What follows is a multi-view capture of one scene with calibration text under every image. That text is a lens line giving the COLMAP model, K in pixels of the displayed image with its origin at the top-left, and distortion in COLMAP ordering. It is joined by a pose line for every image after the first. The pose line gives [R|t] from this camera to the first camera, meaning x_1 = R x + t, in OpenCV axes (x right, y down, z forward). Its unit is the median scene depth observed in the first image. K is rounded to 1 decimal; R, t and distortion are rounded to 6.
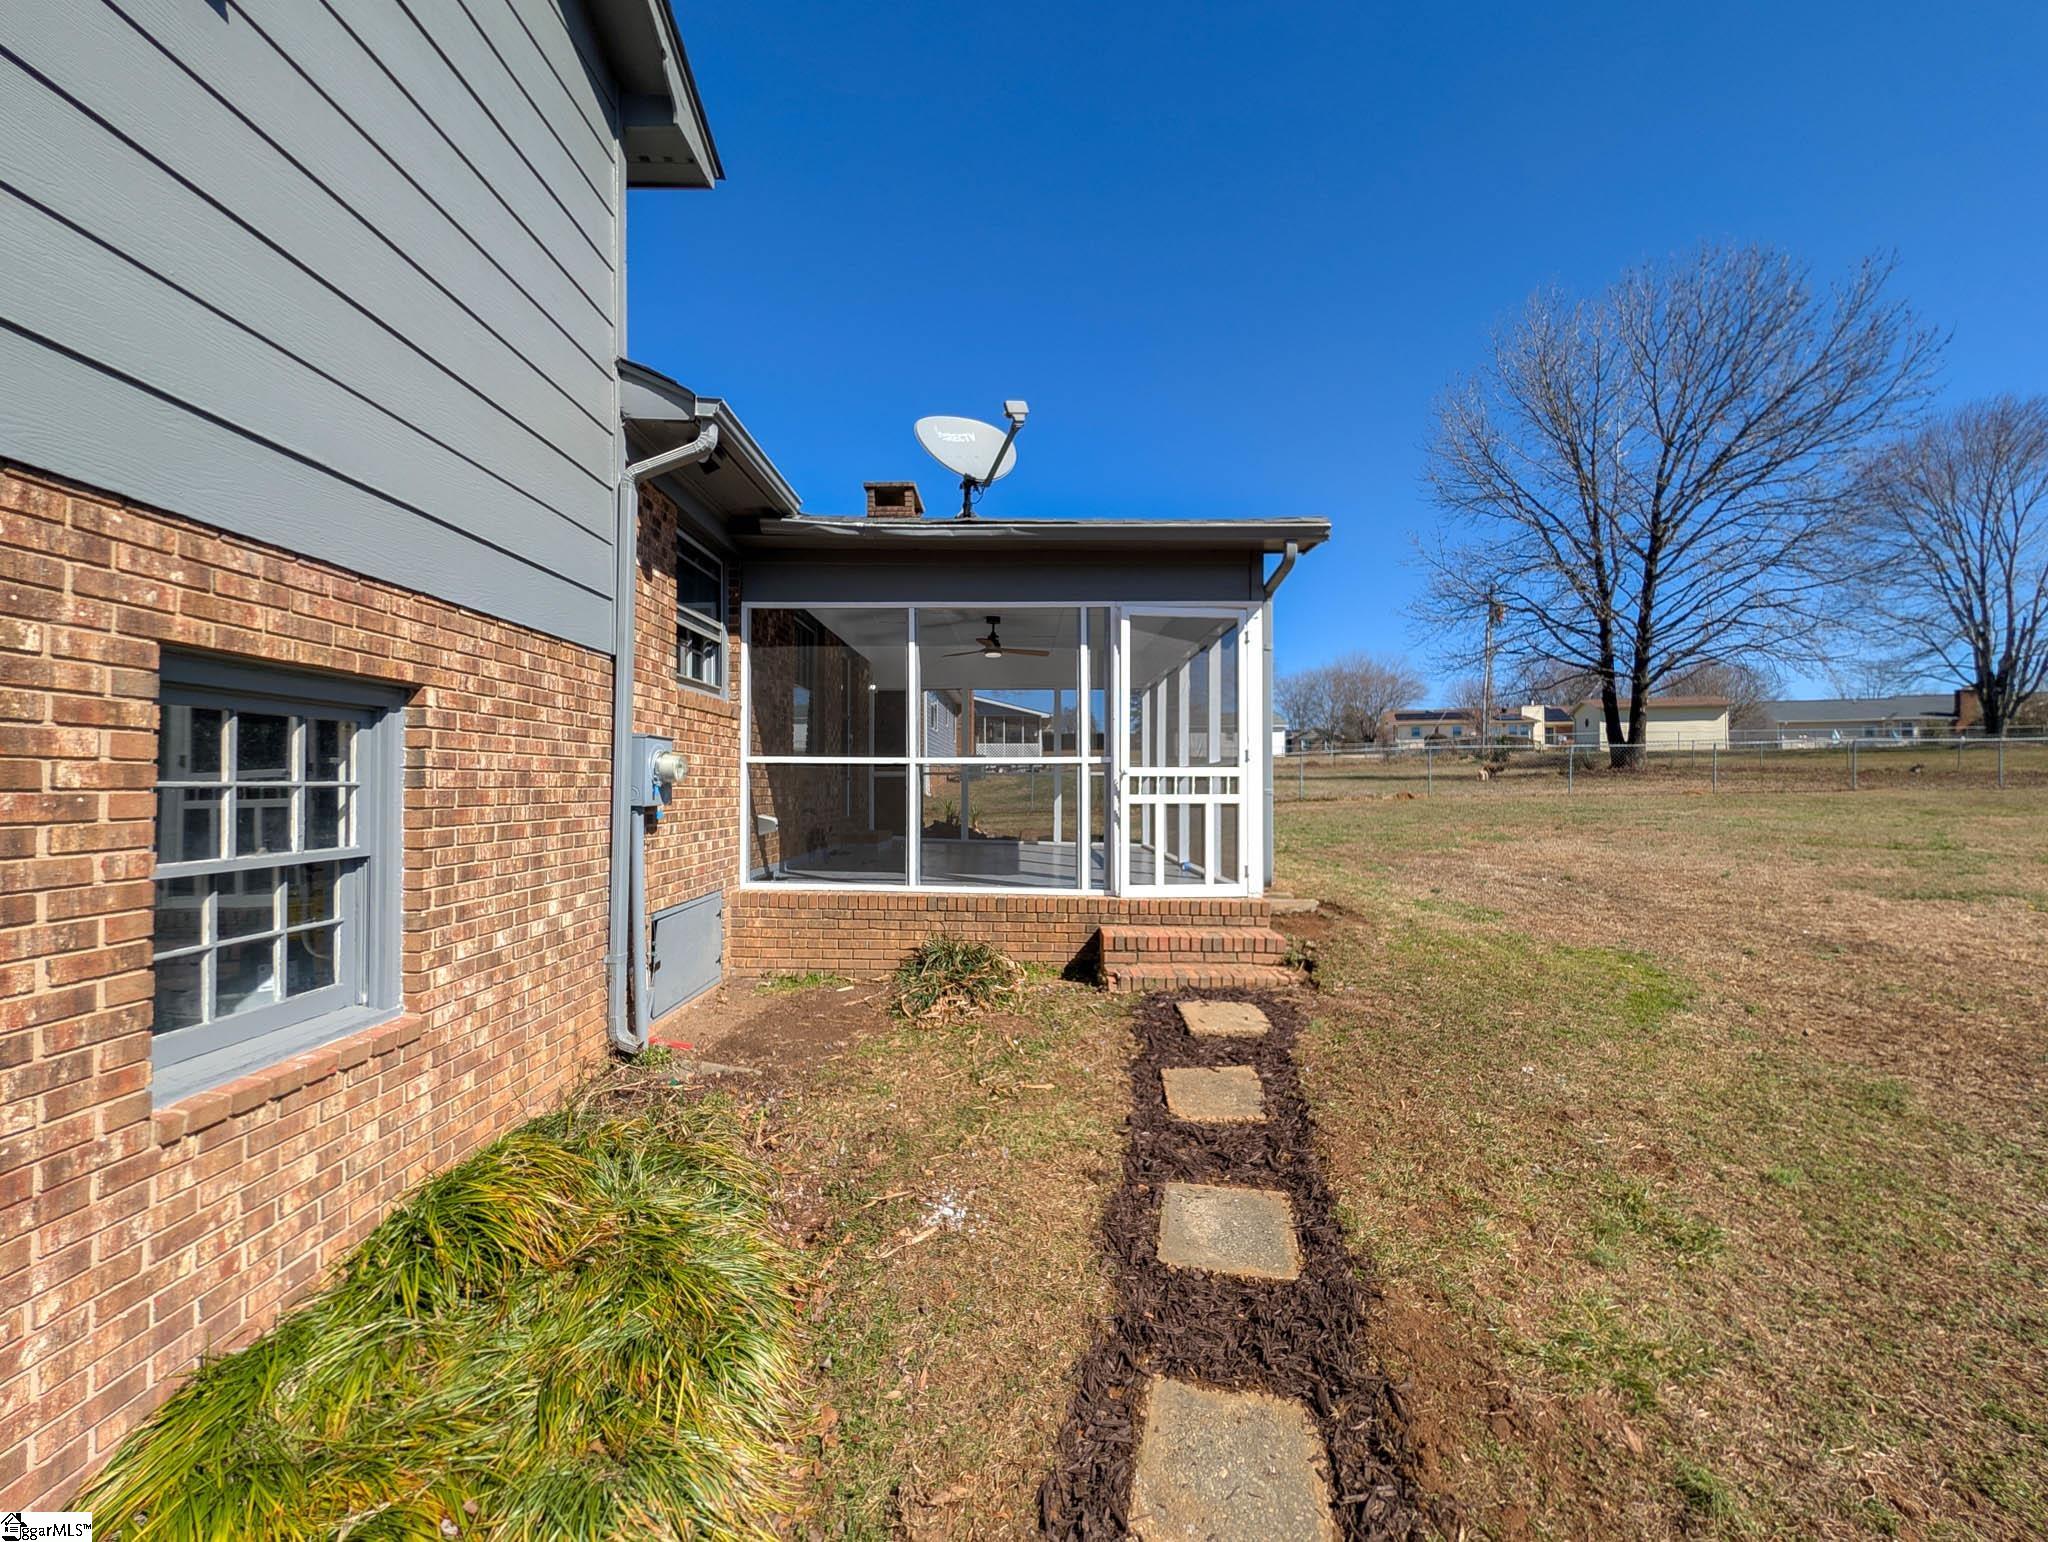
lens RADIAL K [[791.2, 0, 1022.5], [0, 791.2, 774.7], [0, 0, 1]] dist [-0.024689, 0.008594]
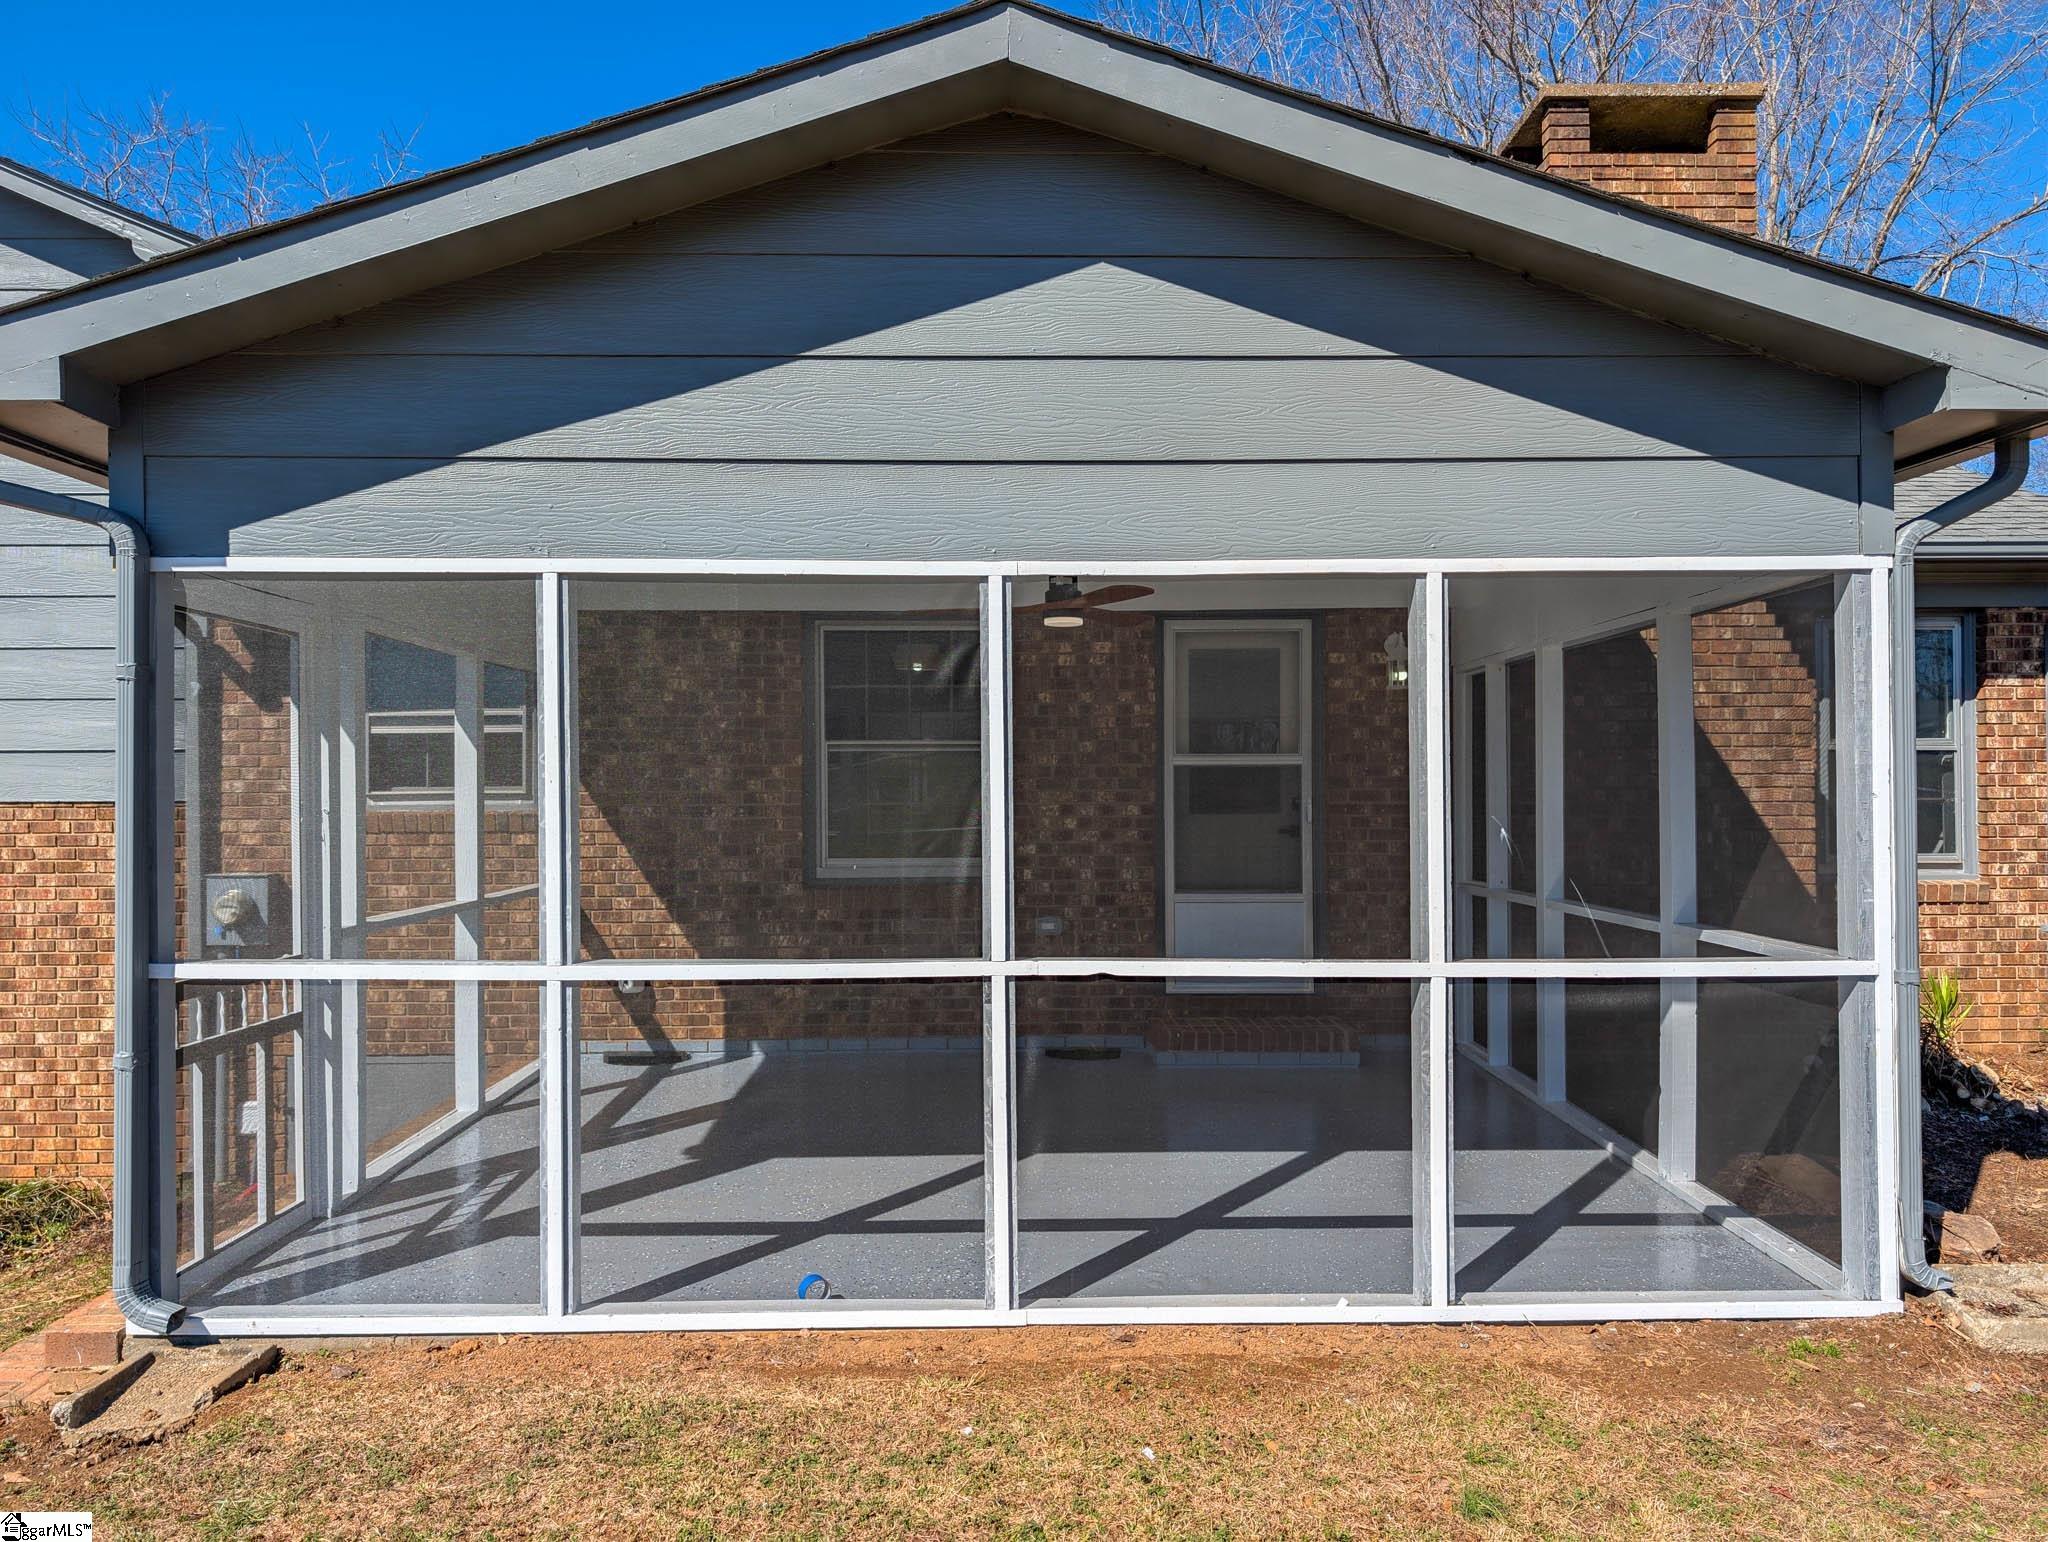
lens RADIAL K [[1546.3, 0, 1024.0], [0, 1546.3, 771.0], [0, 0, 1]] dist [0.032756, -0.003530]
pose [[0.017054, -0.014740, -0.999746, 0.677947], [0.018991, 0.999716, -0.014415, -0.058900], [0.999674, -0.018741, 0.017329, 0.870370]]
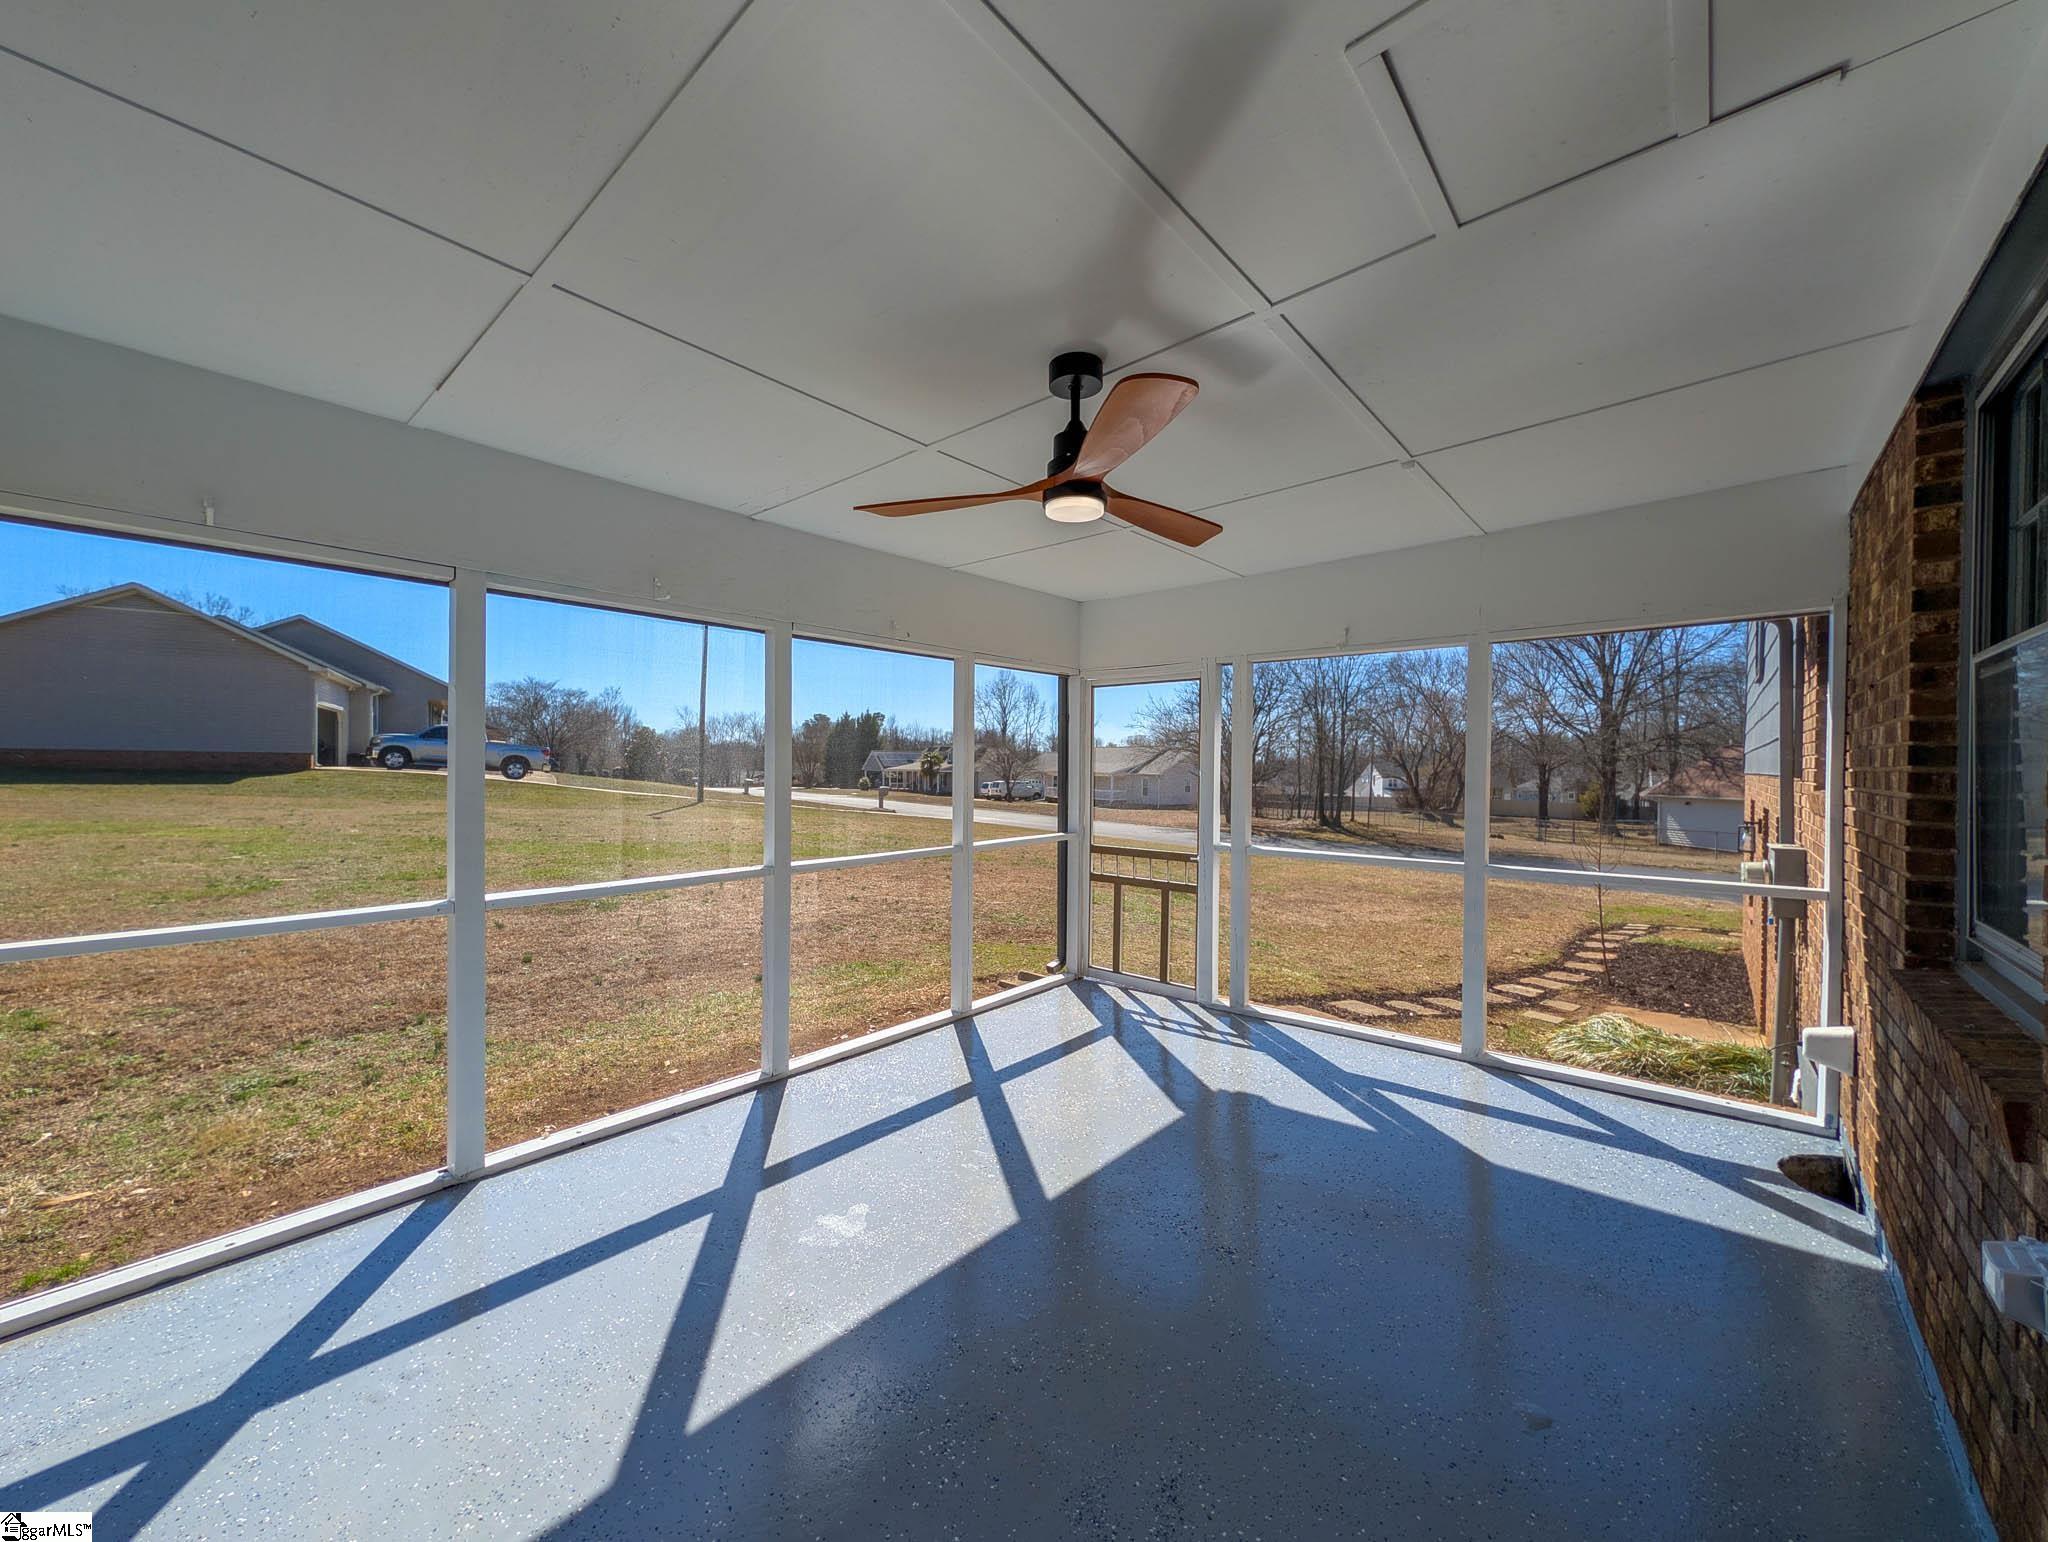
lens RADIAL K [[787.7, 0, 1019.2], [0, 787.7, 772.9], [0, 0, 1]] dist [0.004890, 0.000532]
pose [[-0.751289, -0.010405, 0.659891, -0.182826], [-0.016579, 0.999858, -0.003109, -0.055655], [-0.659765, -0.013276, -0.751355, 1.095737]]
